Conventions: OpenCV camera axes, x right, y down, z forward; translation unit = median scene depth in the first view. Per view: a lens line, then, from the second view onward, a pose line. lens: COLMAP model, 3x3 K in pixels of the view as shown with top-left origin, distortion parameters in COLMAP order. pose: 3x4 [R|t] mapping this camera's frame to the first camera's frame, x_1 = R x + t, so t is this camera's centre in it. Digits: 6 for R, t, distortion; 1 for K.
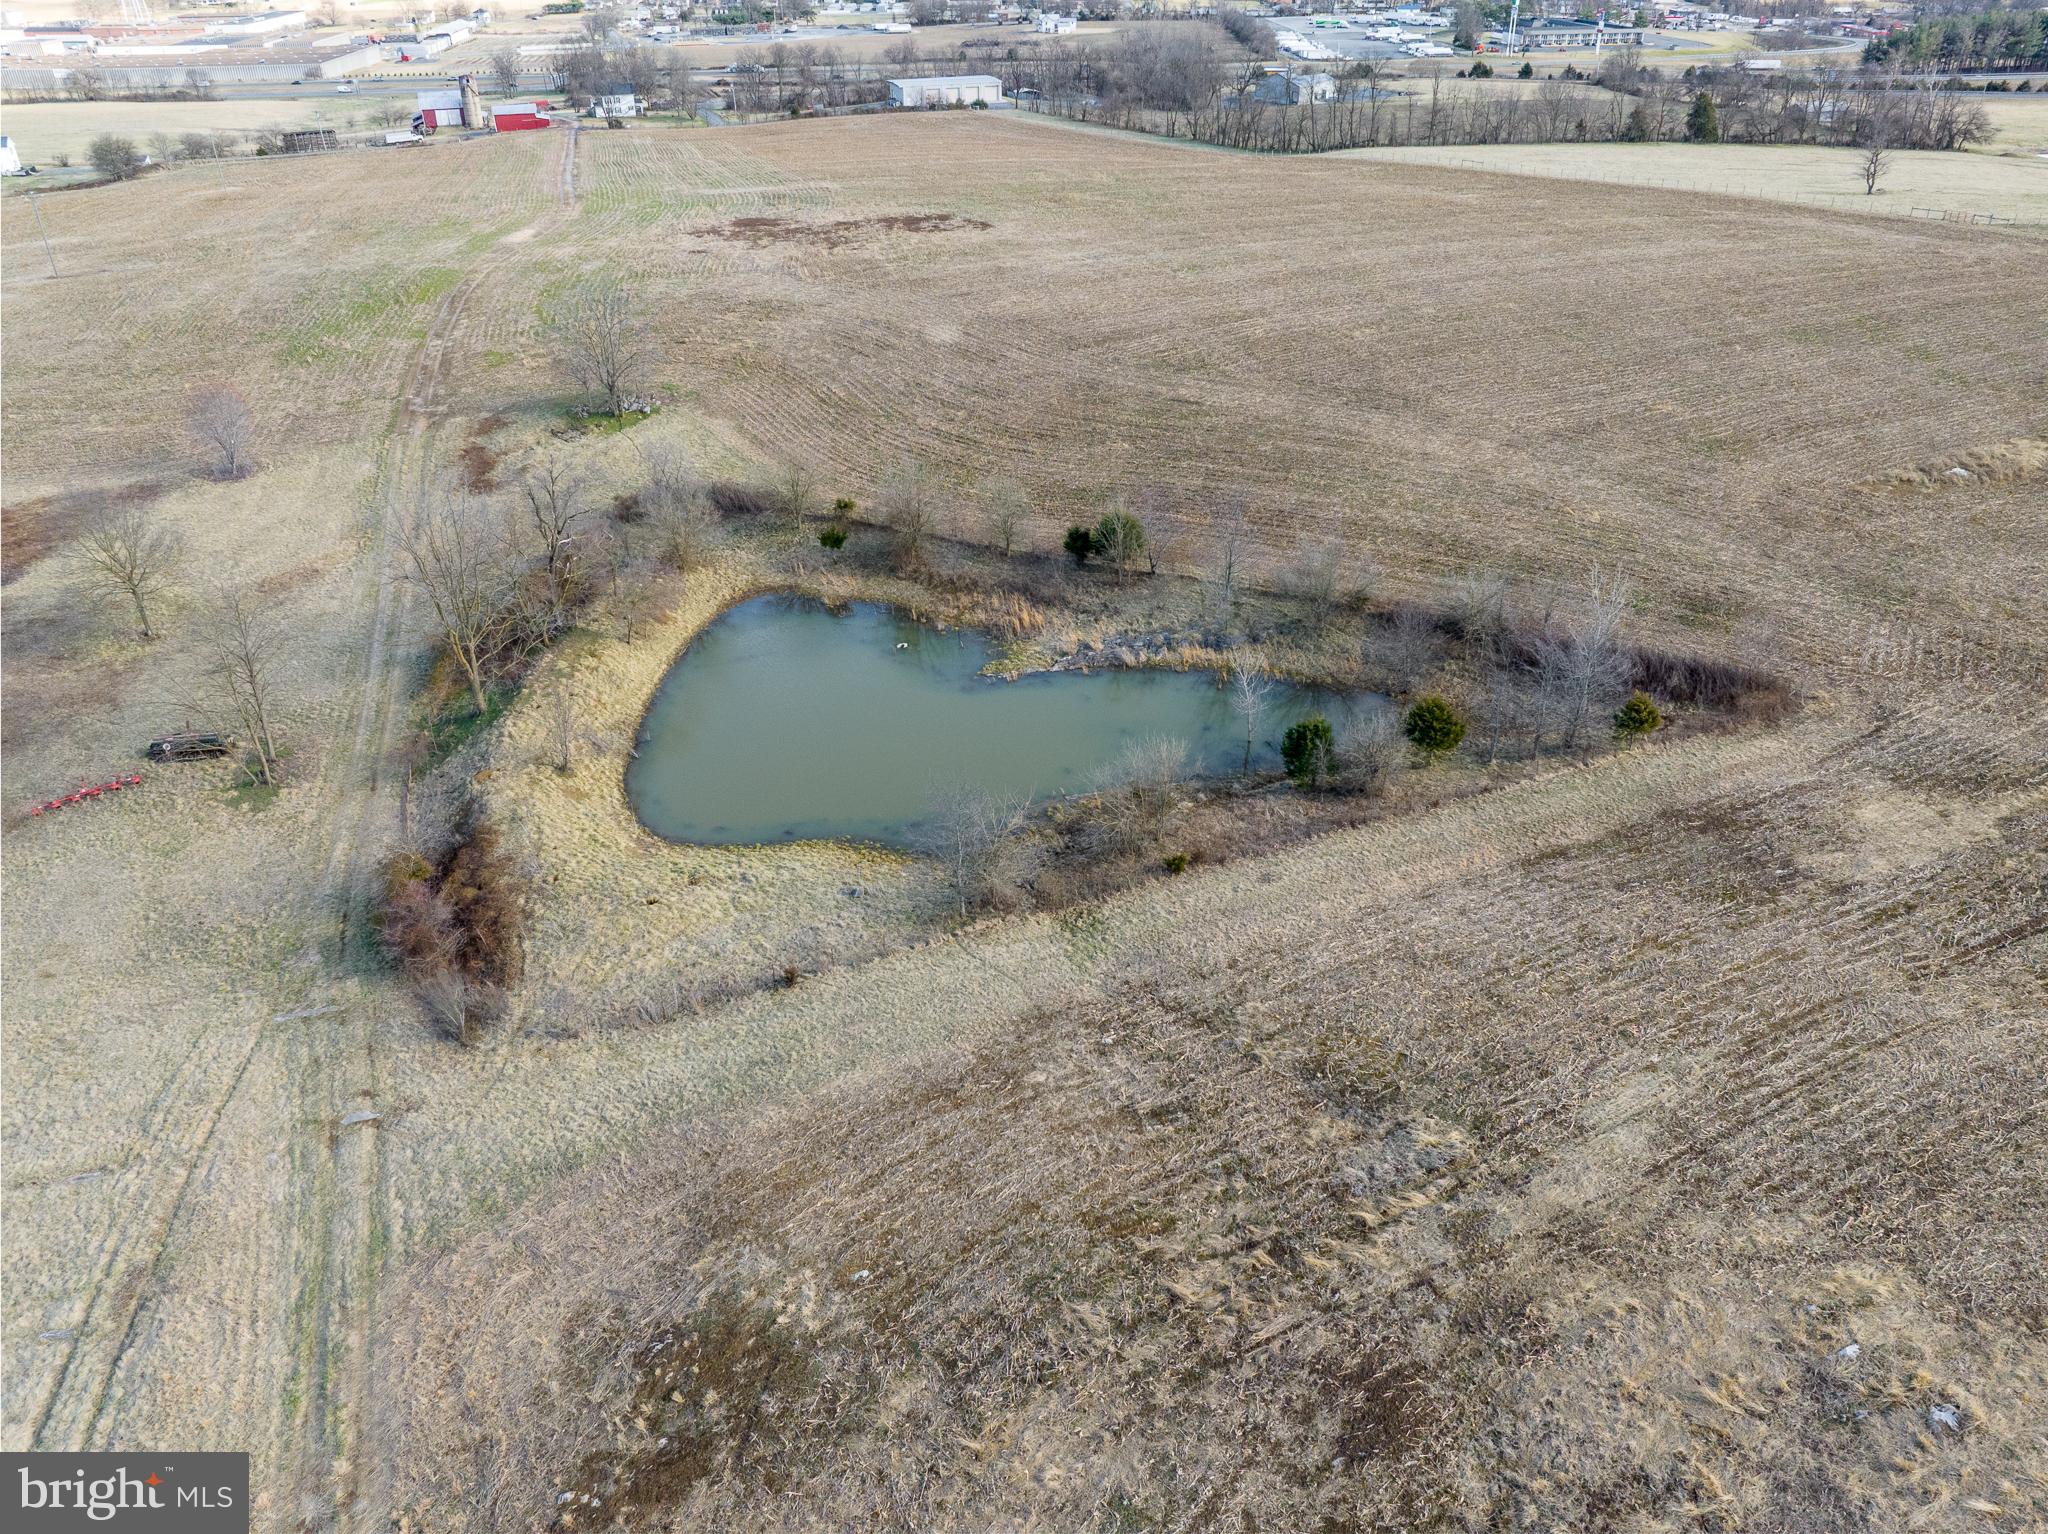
lens RADIAL K [[1445.0, 0, 1036.4], [0, 1445.0, 759.2], [0, 0, 1]] dist [-0.052515, 0.018602]
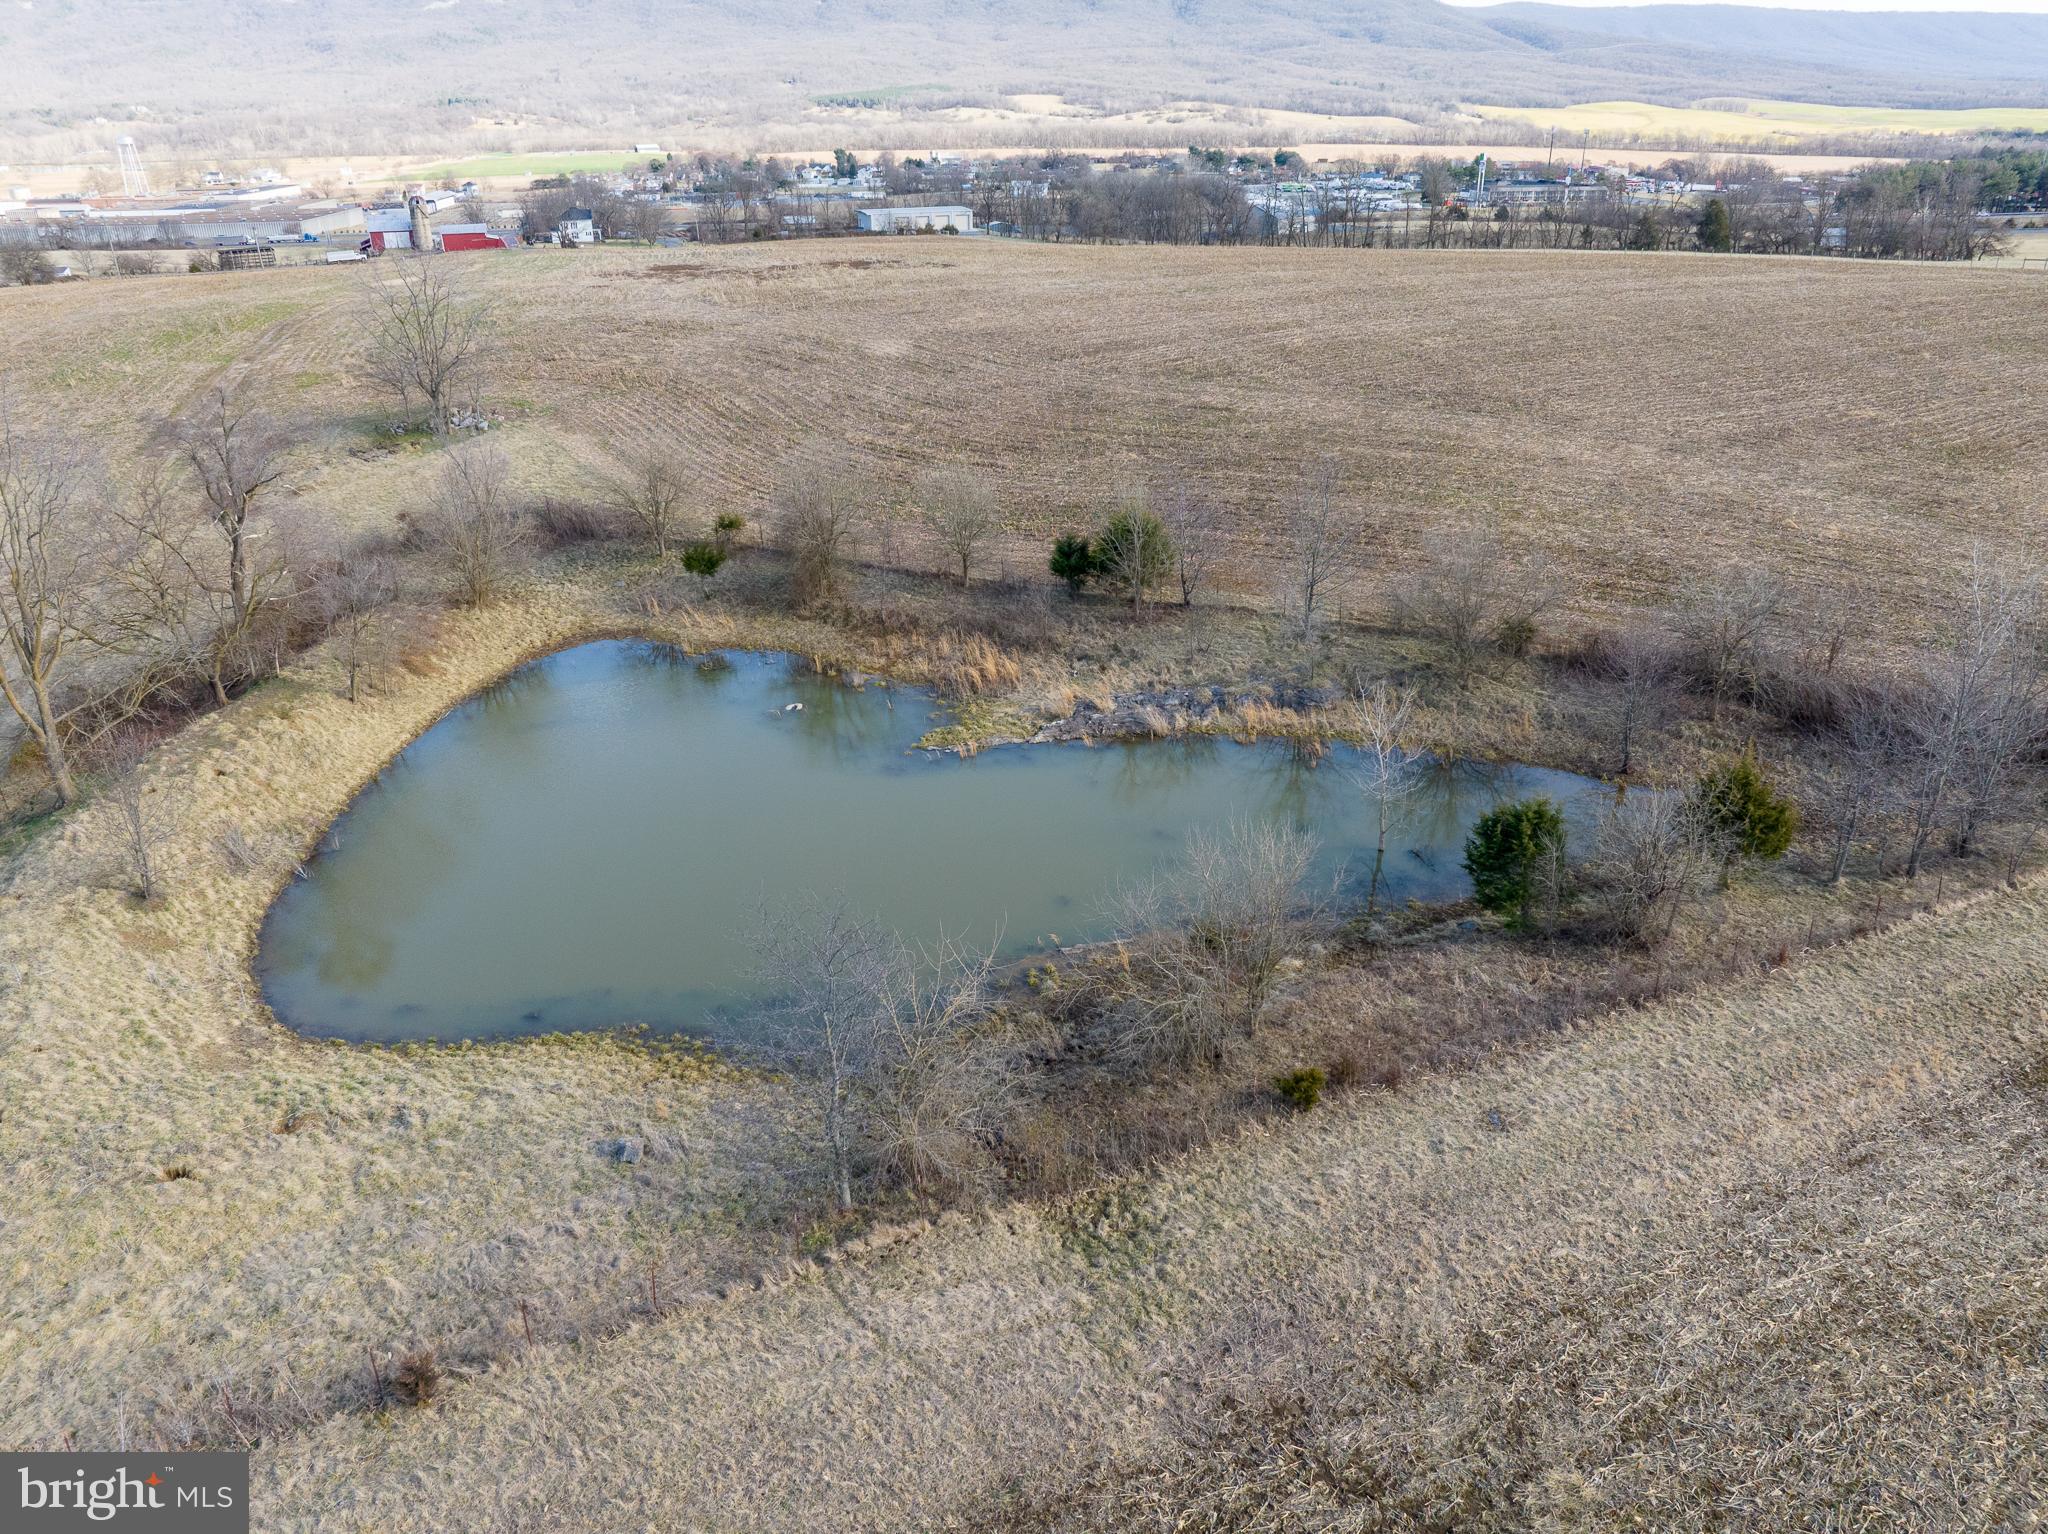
lens RADIAL K [[1445.0, 0, 1016.3], [0, 1445.0, 764.8], [0, 0, 1]] dist [-0.052515, 0.018602]
pose [[0.999987, -0.000619, 0.005028, 0.000347], [0.001140, 0.994559, -0.104168, 0.011057], [-0.004936, 0.104172, 0.994547, 0.365032]]
